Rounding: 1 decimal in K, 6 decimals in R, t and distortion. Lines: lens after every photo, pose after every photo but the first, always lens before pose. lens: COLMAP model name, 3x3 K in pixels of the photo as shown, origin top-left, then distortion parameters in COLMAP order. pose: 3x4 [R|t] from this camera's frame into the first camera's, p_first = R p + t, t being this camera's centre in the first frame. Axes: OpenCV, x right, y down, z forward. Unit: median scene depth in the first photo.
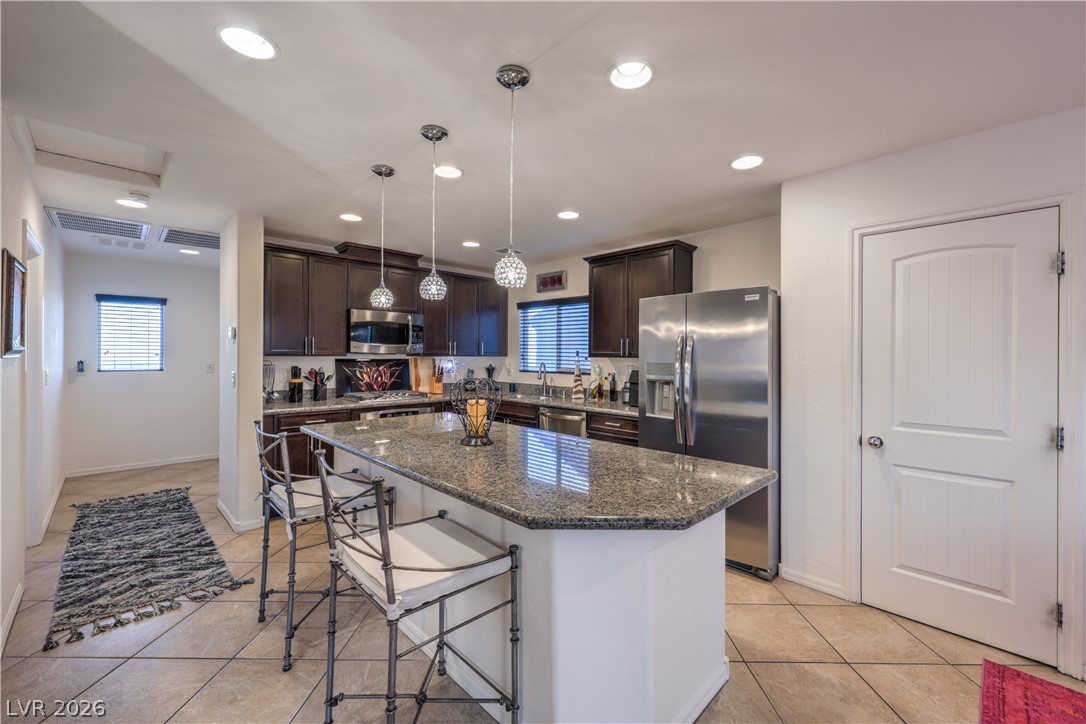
lens RADIAL K [[447.7, 0, 545.8], [0, 447.7, 357.2], [0, 0, 1]] dist [0.003066, 0.000622]
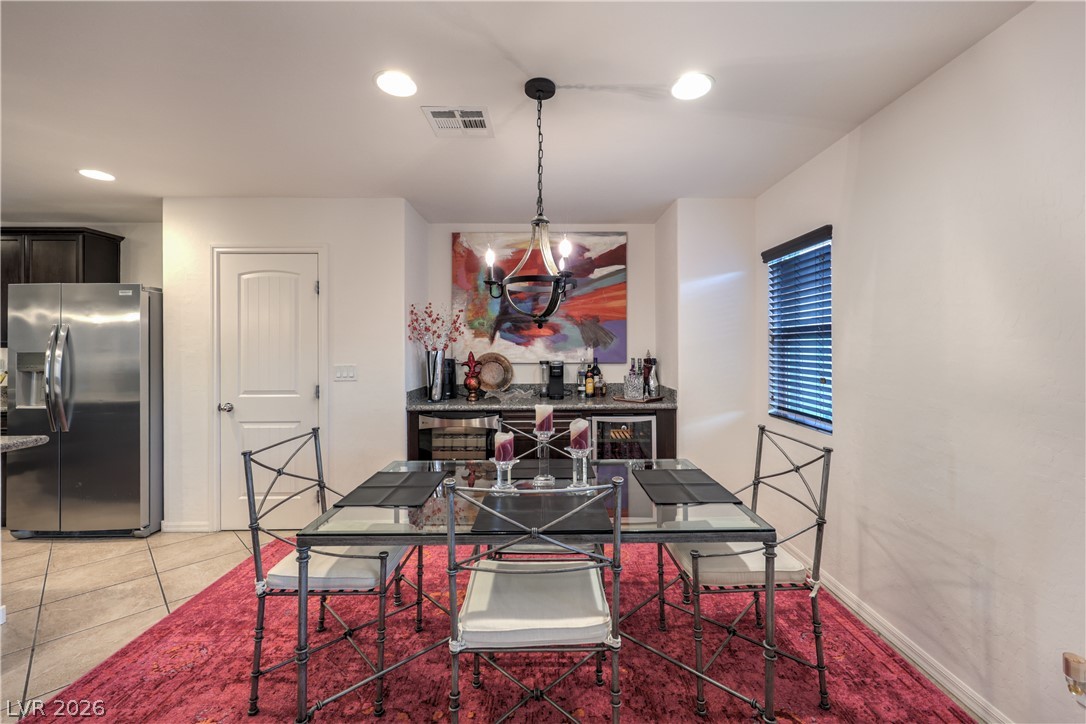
lens RADIAL K [[447.7, 0, 550.1], [0, 447.7, 343.4], [0, 0, 1]] dist [0.003066, 0.000622]
pose [[0.686377, -0.003544, 0.727237, 0.280485], [0.010540, 0.999932, -0.005075, 0.009264], [-0.727170, 0.011149, 0.686367, -0.425170]]
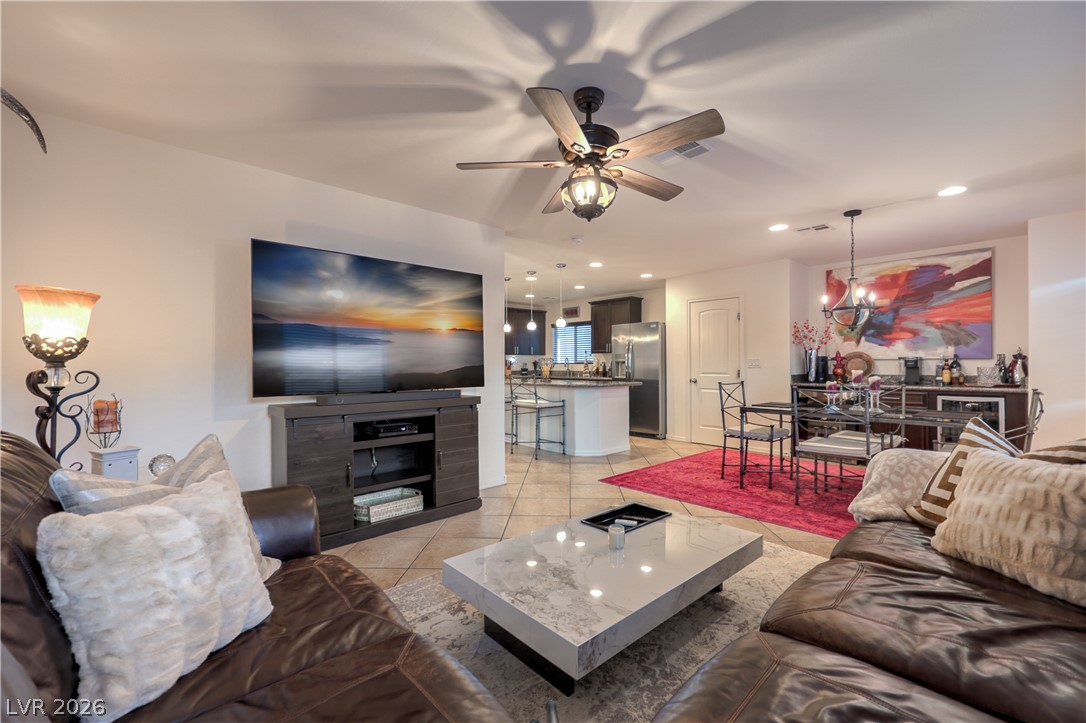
lens RADIAL K [[447.7, 0, 552.7], [0, 447.7, 366.3], [0, 0, 1]] dist [0.003066, 0.000622]
pose [[0.999656, -0.009979, -0.024249, -0.028186], [0.010016, 0.999949, 0.001417, 0.060798], [0.024233, -0.001660, 0.999705, -1.126293]]
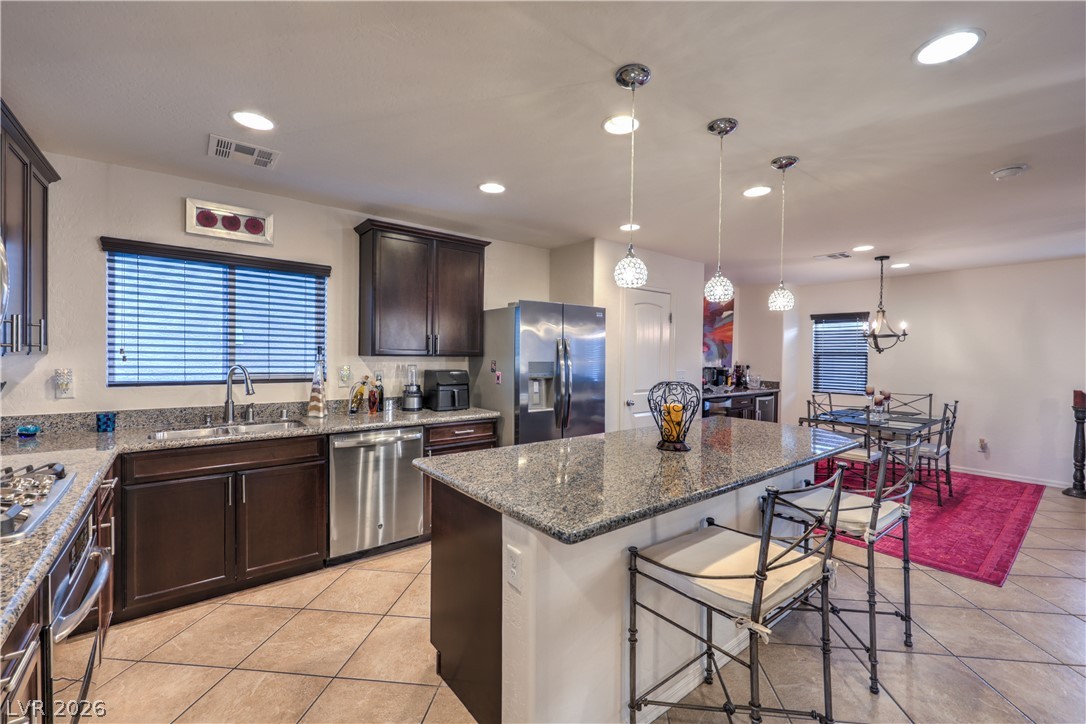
lens RADIAL K [[447.7, 0, 550.7], [0, 447.7, 361.1], [0, 0, 1]] dist [0.003066, 0.000622]
pose [[0.081720, -0.019595, 0.996463, -0.733145], [-0.006204, 0.999777, 0.020169, -0.008659], [-0.996636, -0.007831, 0.081580, 0.784444]]
